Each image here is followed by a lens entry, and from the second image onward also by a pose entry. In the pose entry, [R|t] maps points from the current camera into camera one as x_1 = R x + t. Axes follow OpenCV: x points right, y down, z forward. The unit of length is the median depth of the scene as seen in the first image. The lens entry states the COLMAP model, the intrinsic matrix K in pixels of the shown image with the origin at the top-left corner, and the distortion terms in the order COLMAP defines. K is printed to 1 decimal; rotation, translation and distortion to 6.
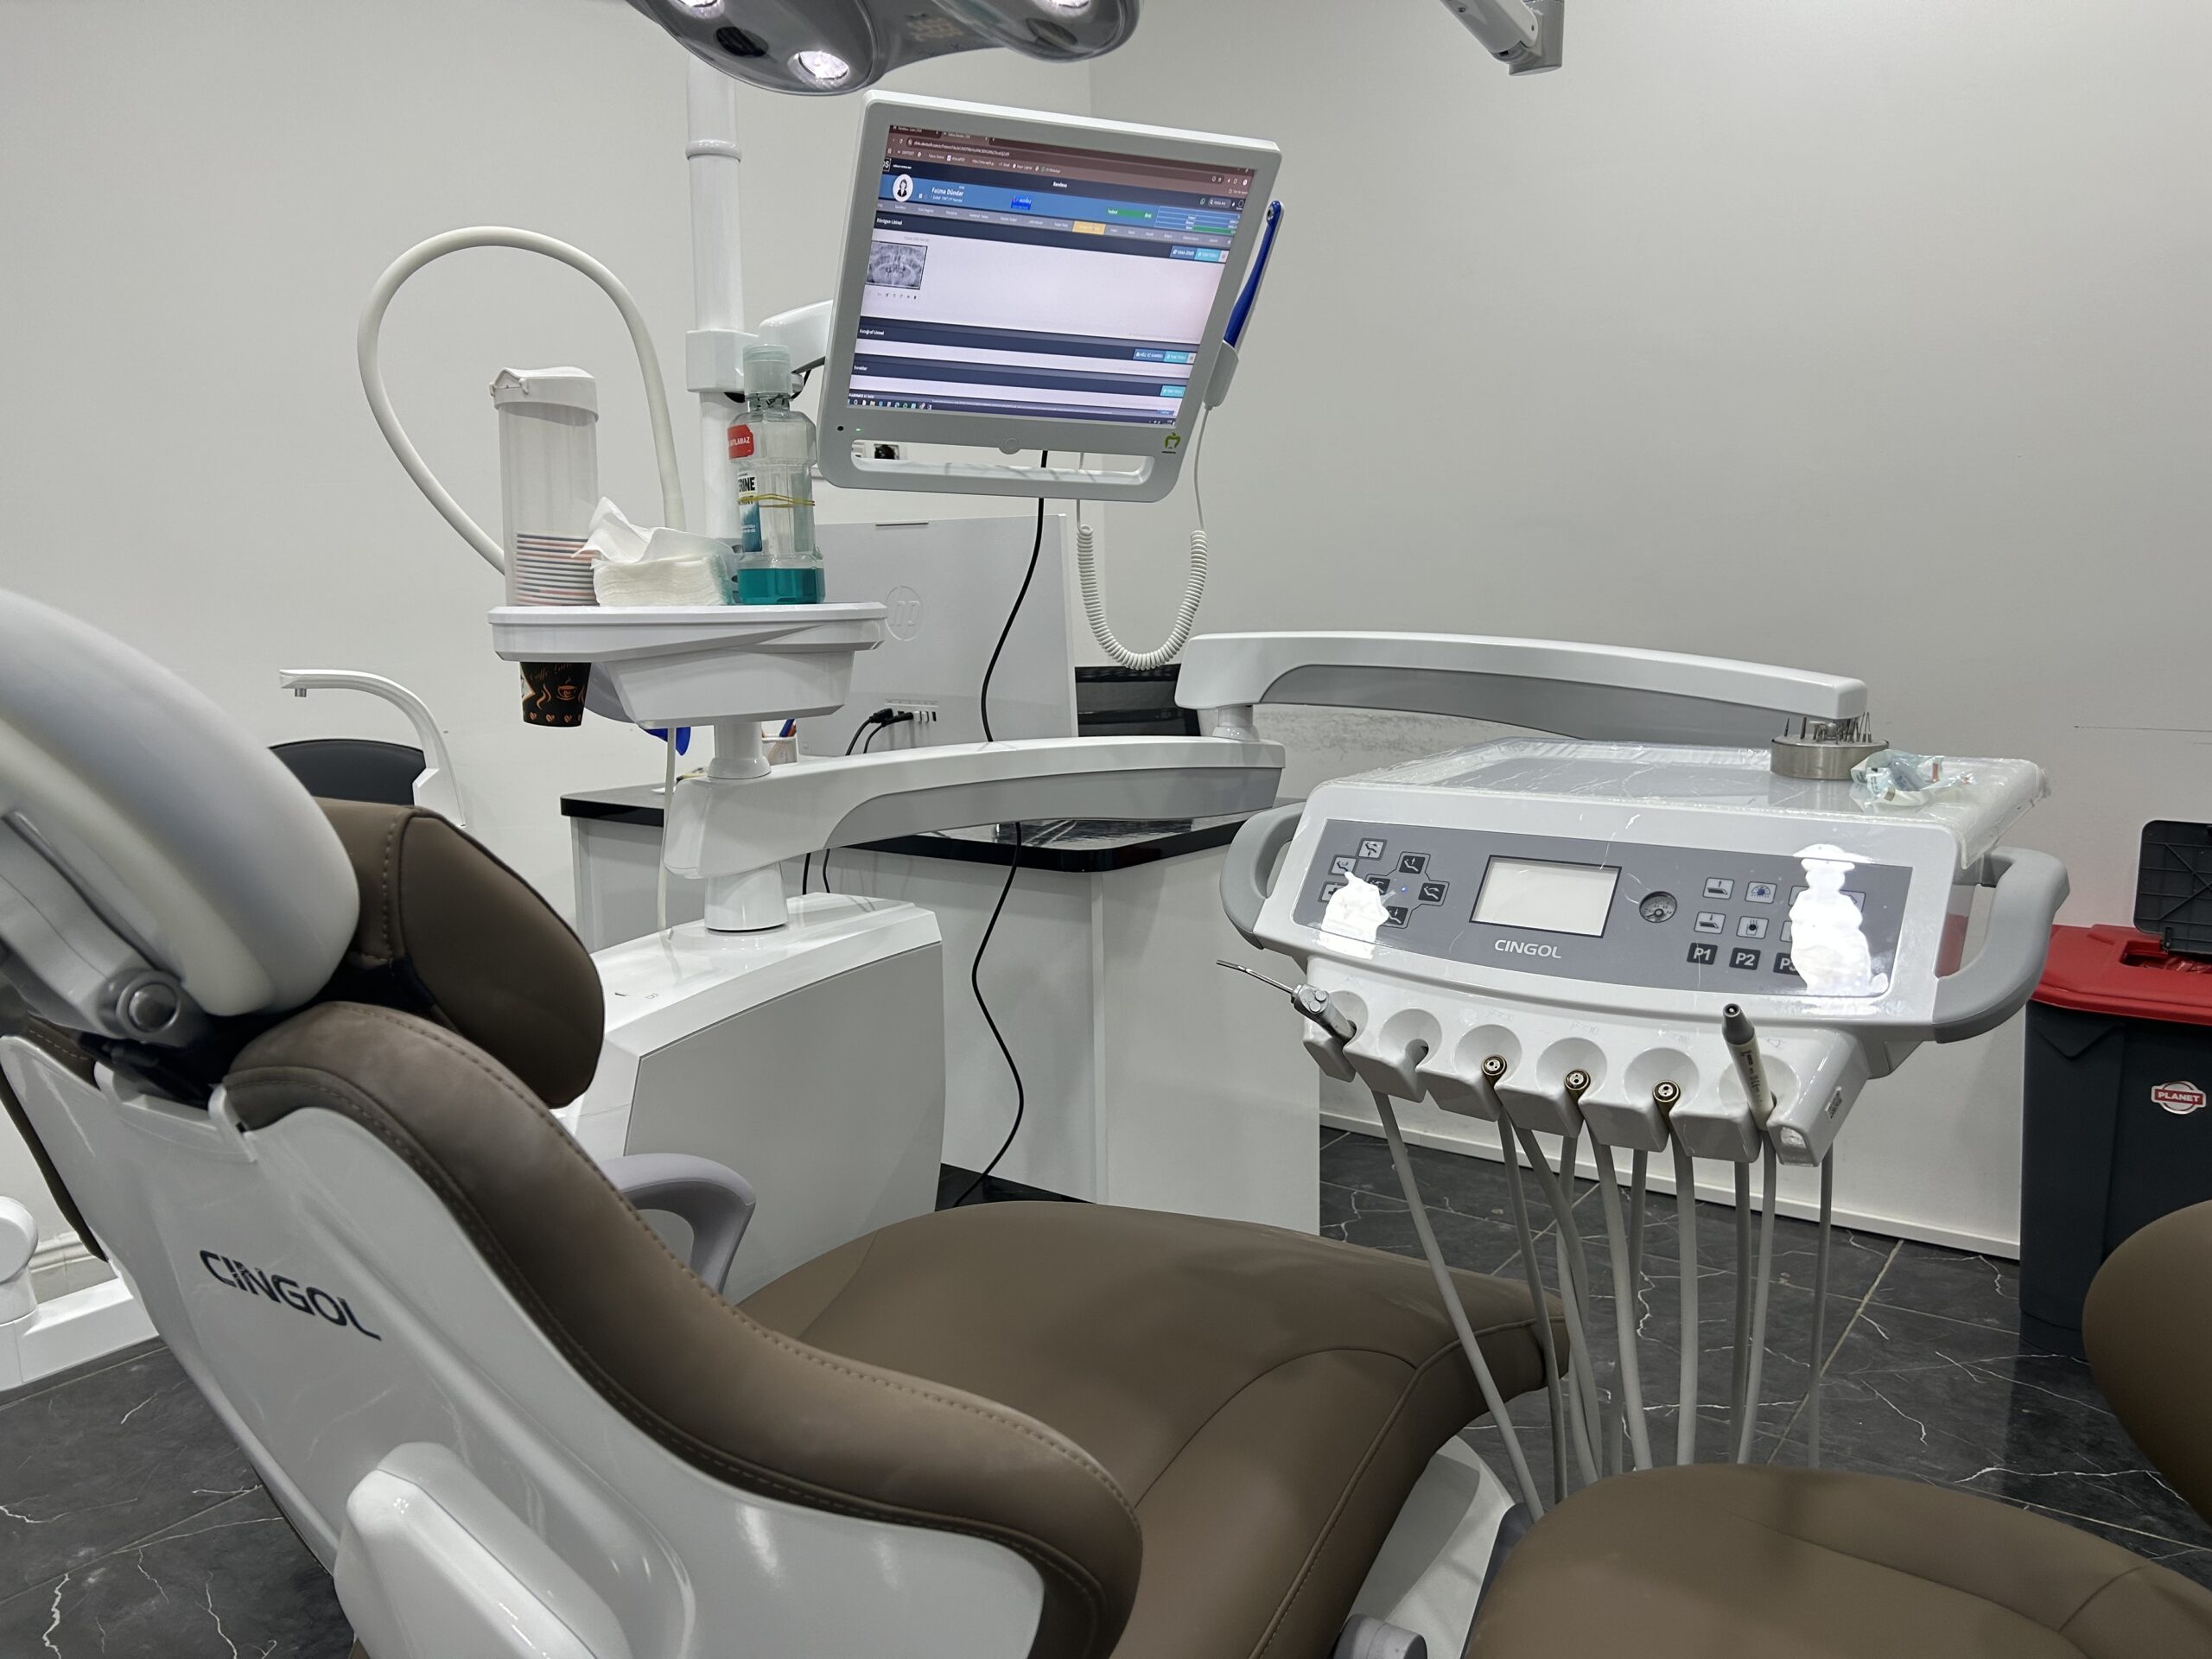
lens RADIAL K [[1669.5, 0, 1123.0], [0, 1669.5, 817.9], [0, 0, 1]] dist [0.045770, -0.048397]
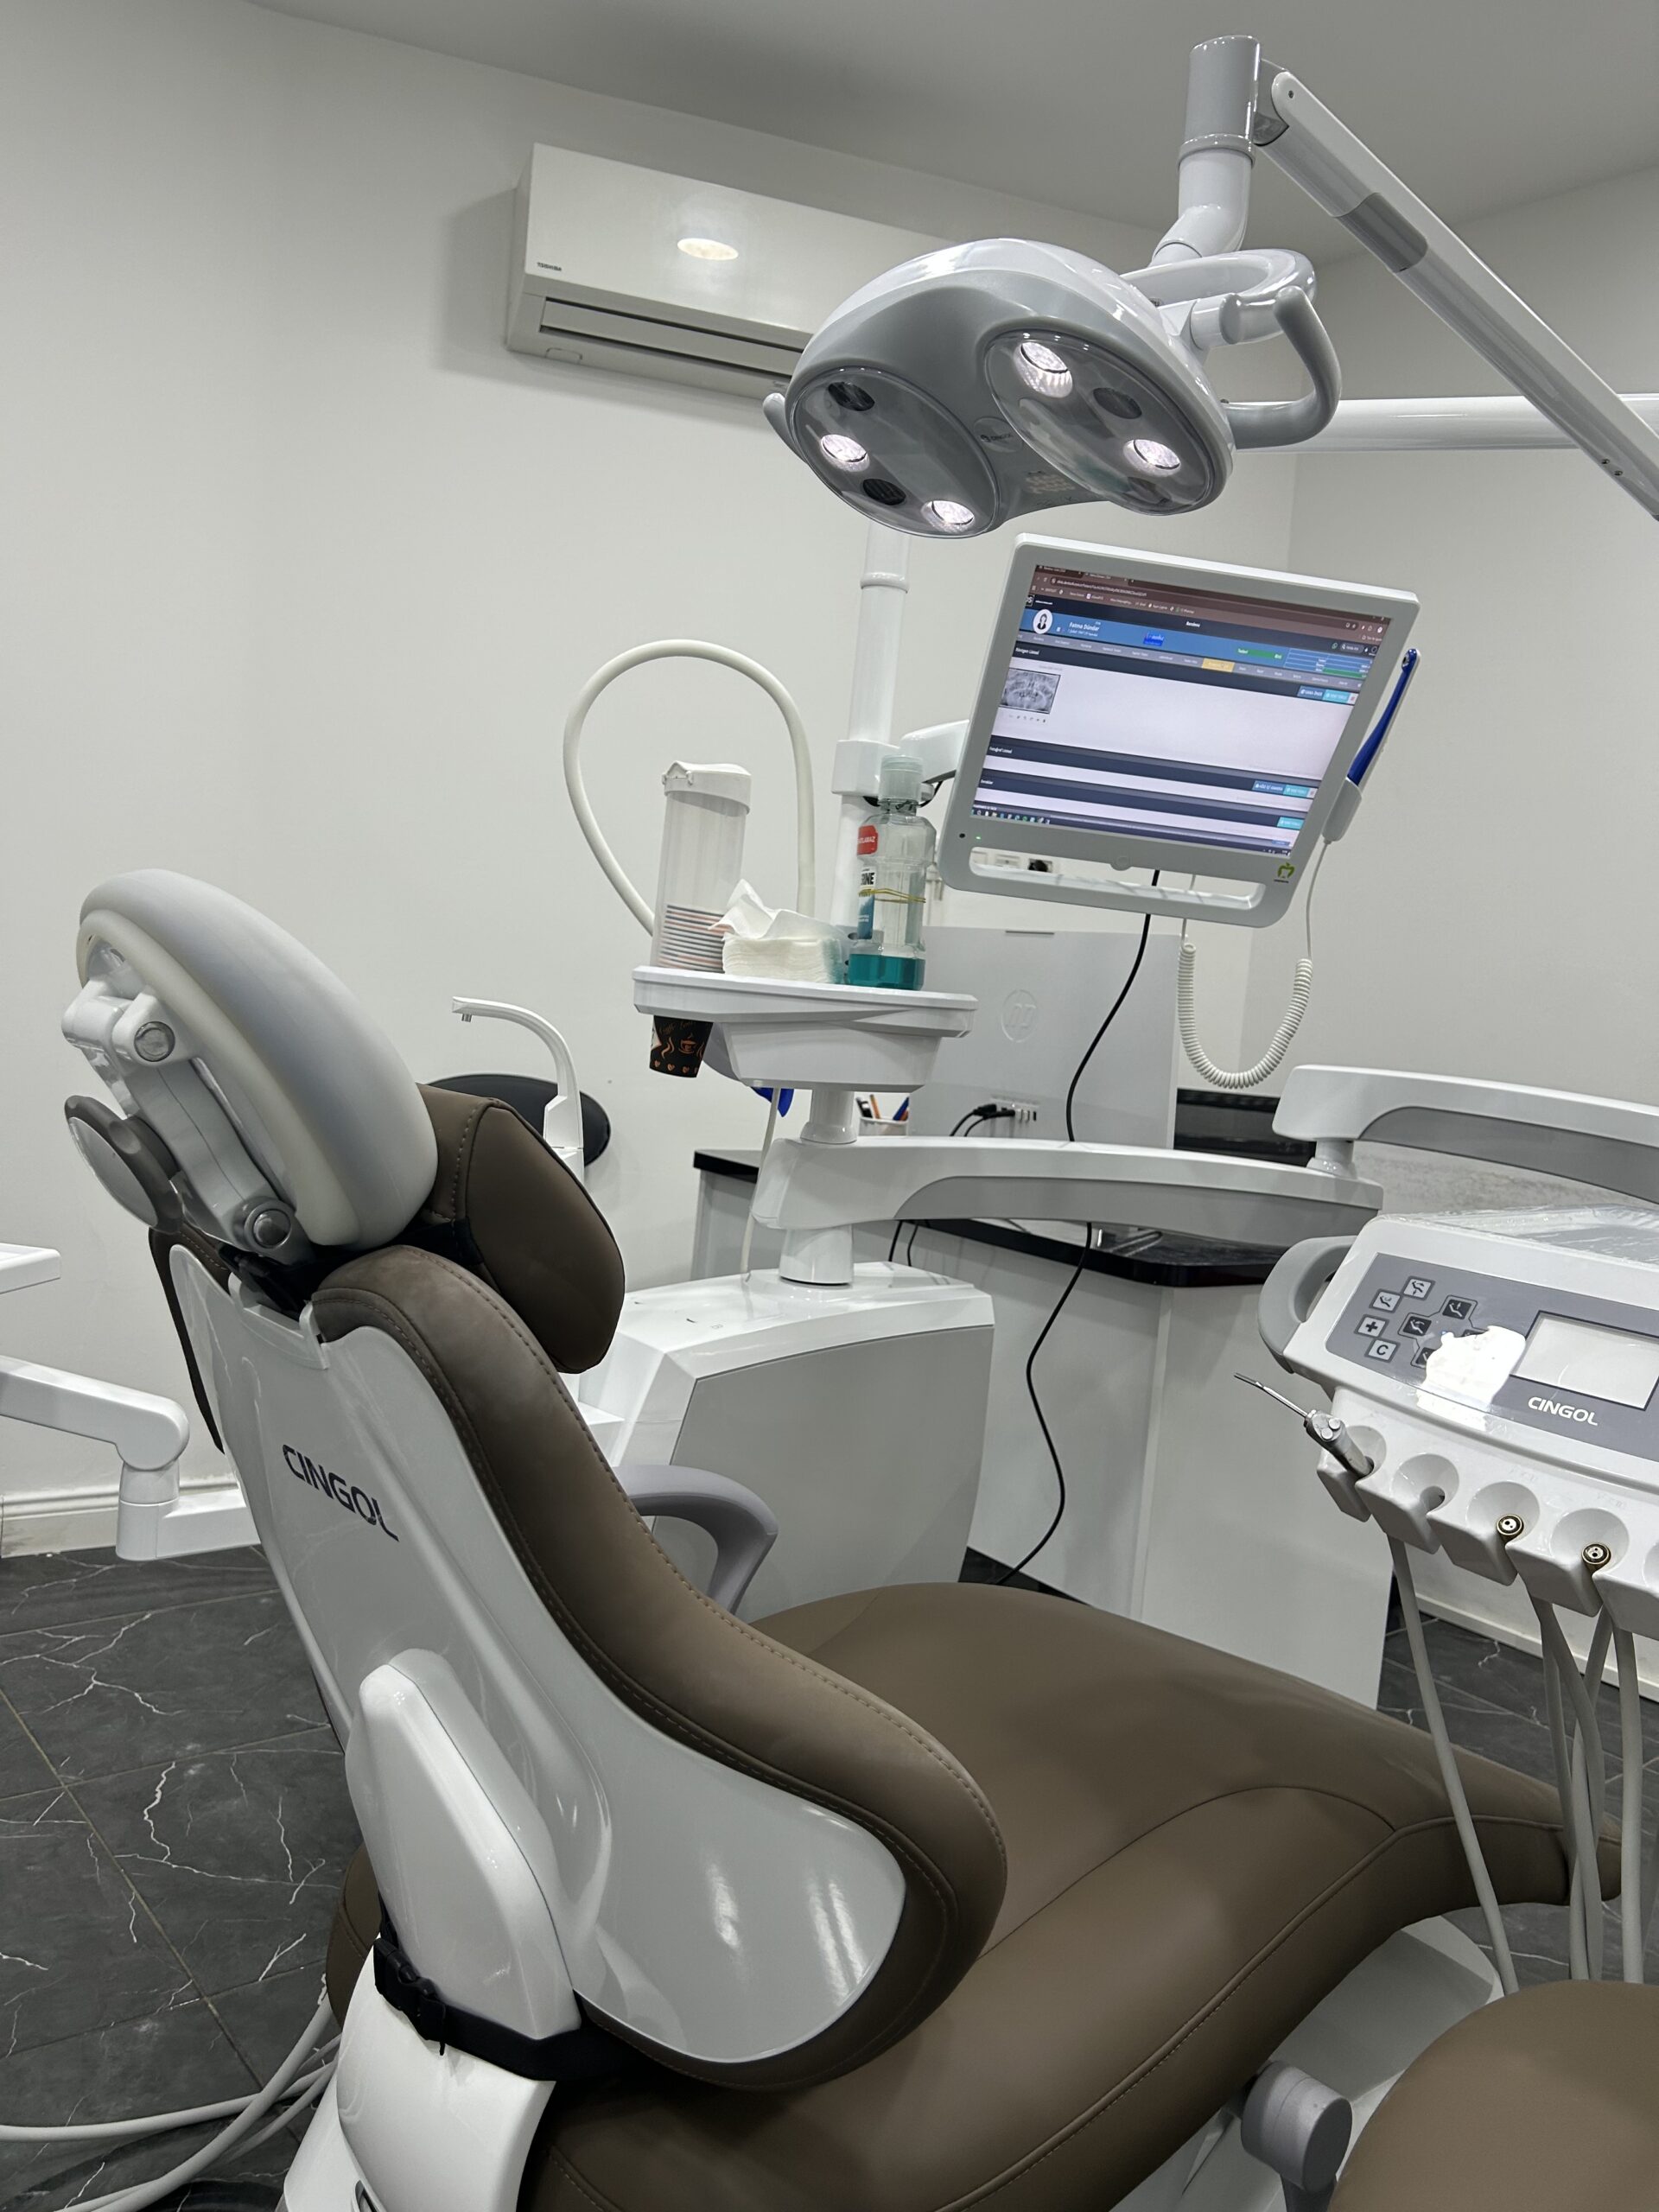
lens RADIAL K [[1670.7, 0, 832.7], [0, 1670.7, 1079.3], [0, 0, 1]] dist [0.071370, -0.114046]
pose [[0.956472, 0.114103, -0.268592, 0.065572], [-0.138718, 0.987529, -0.074462, 0.017046], [0.256746, 0.108479, 0.960372, -0.046769]]
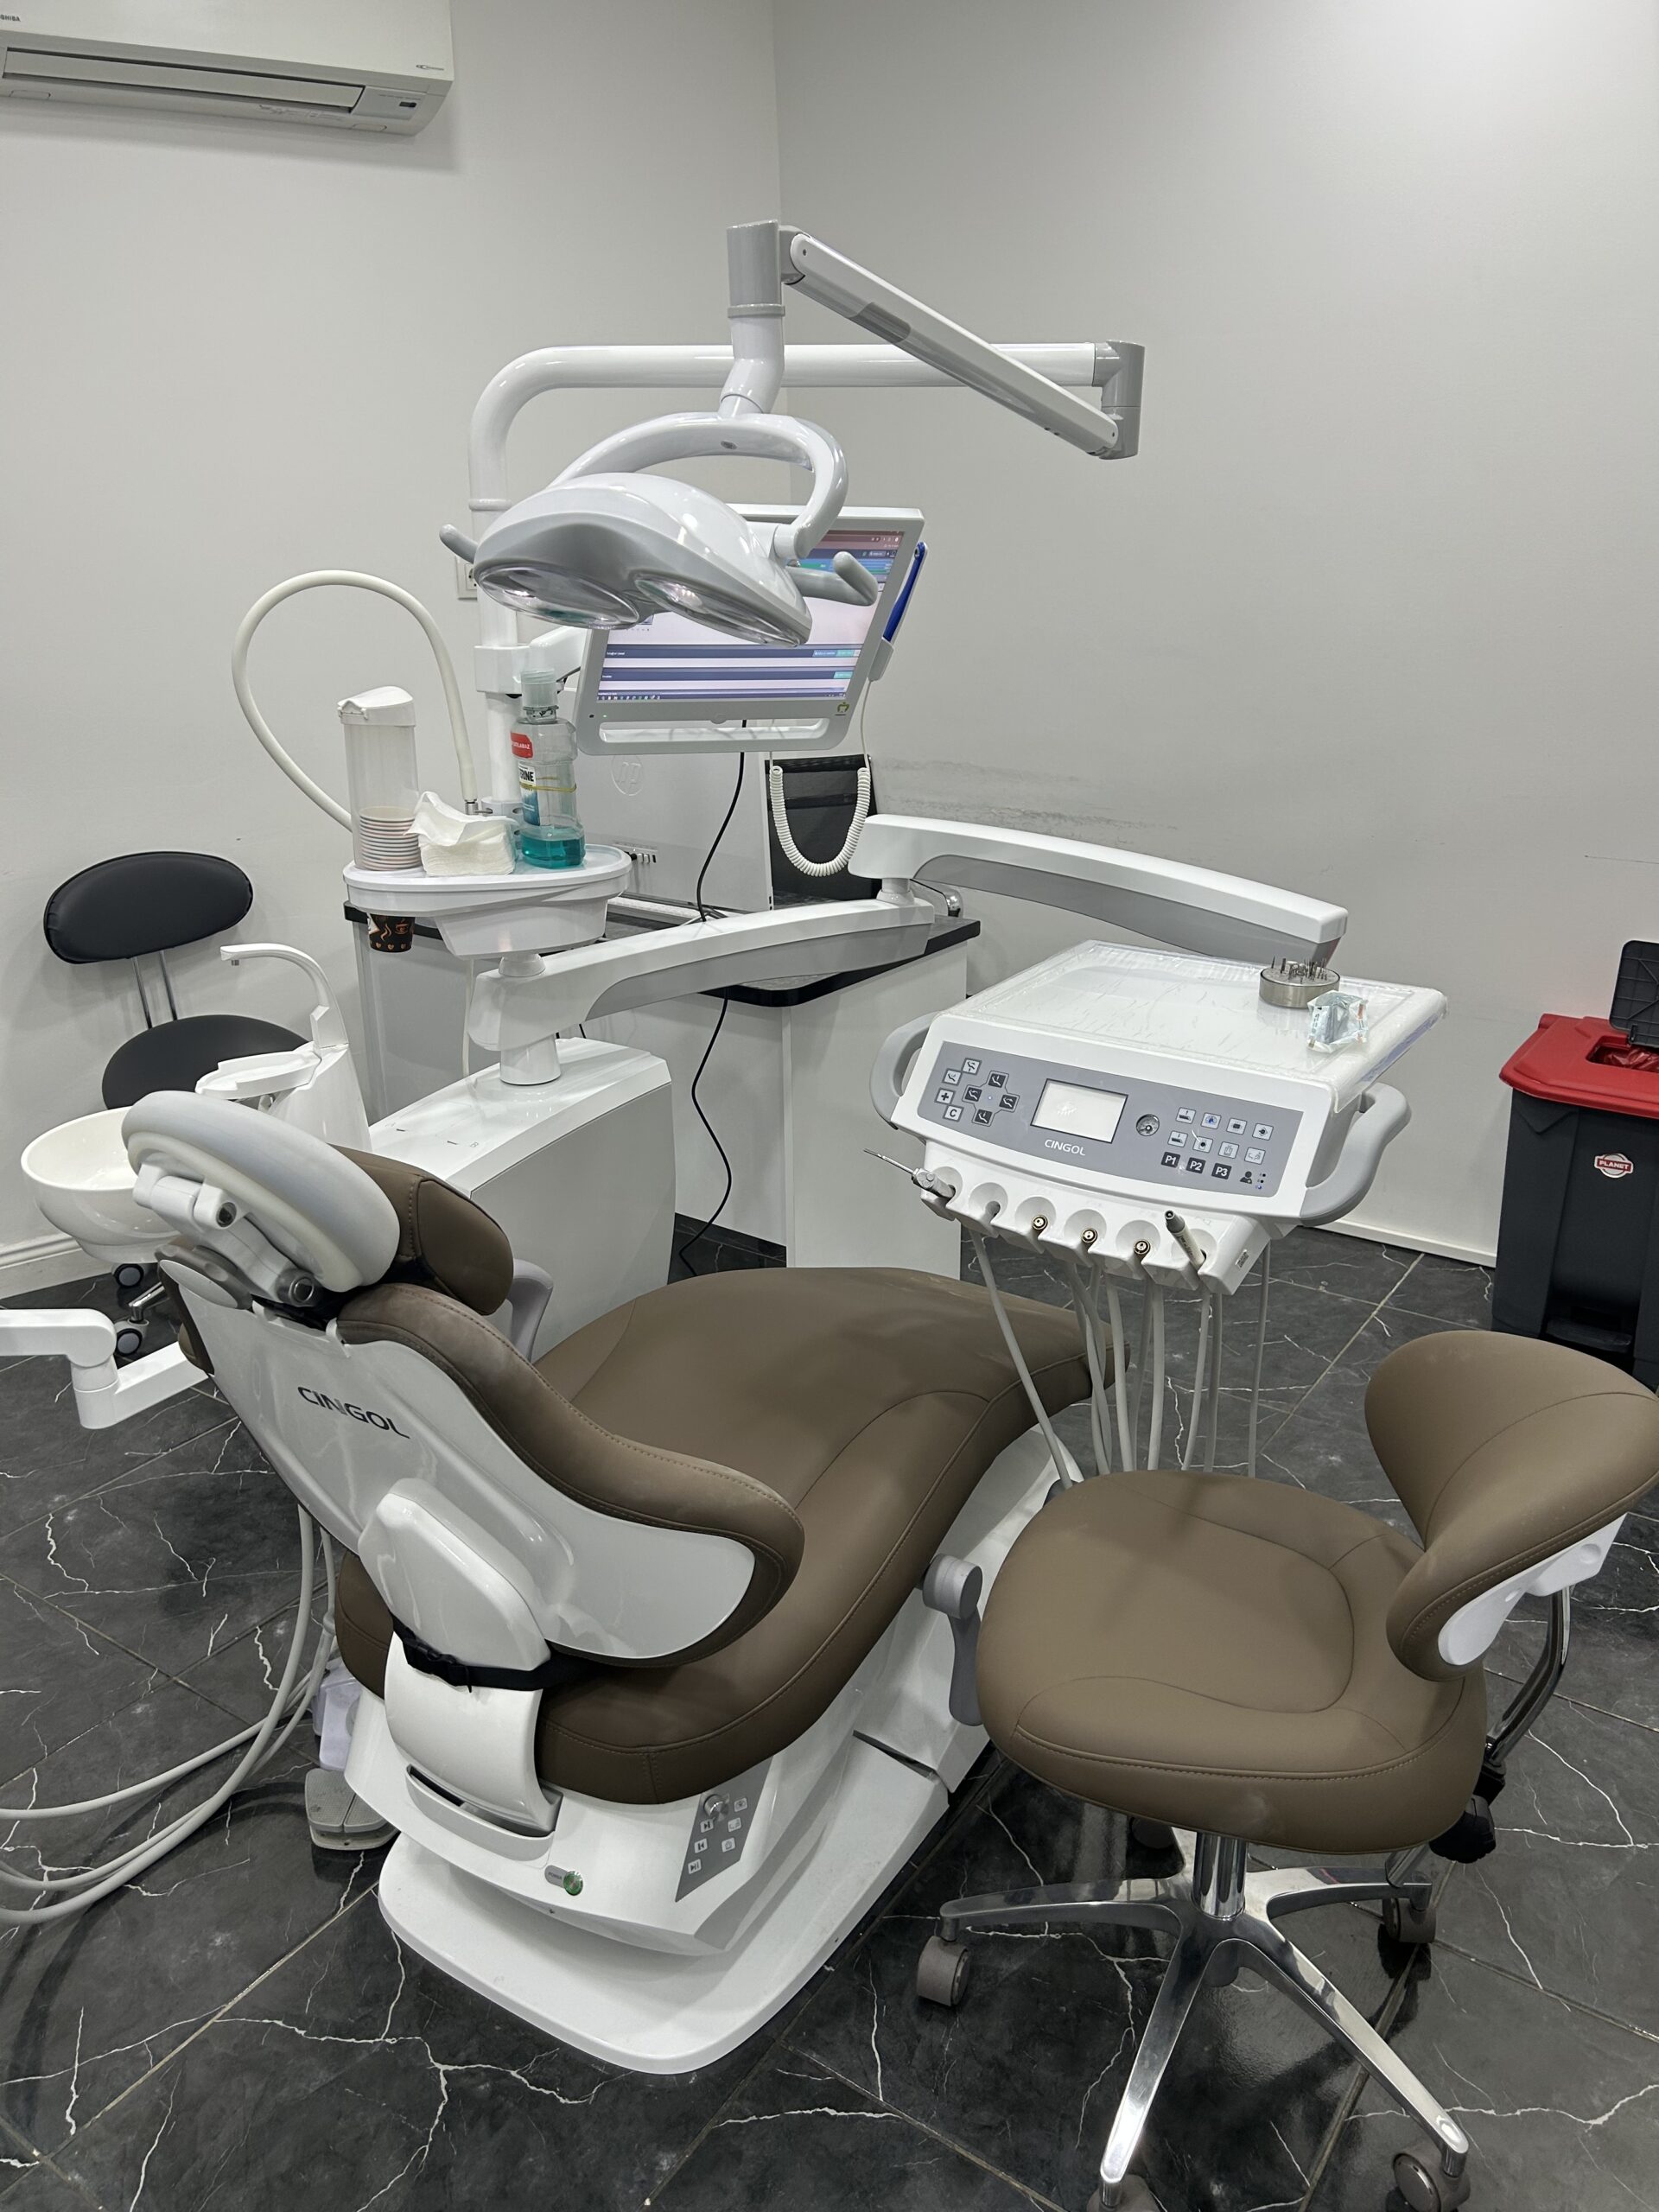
lens RADIAL K [[1656.2, 0, 845.4], [0, 1656.2, 1080.9], [0, 0, 1]] dist [0.140933, -0.336448]
pose [[0.999845, 0.002911, 0.017373, 0.011538], [-0.006216, 0.981110, 0.193351, -0.228378], [-0.016482, -0.193429, 0.980976, -0.397345]]
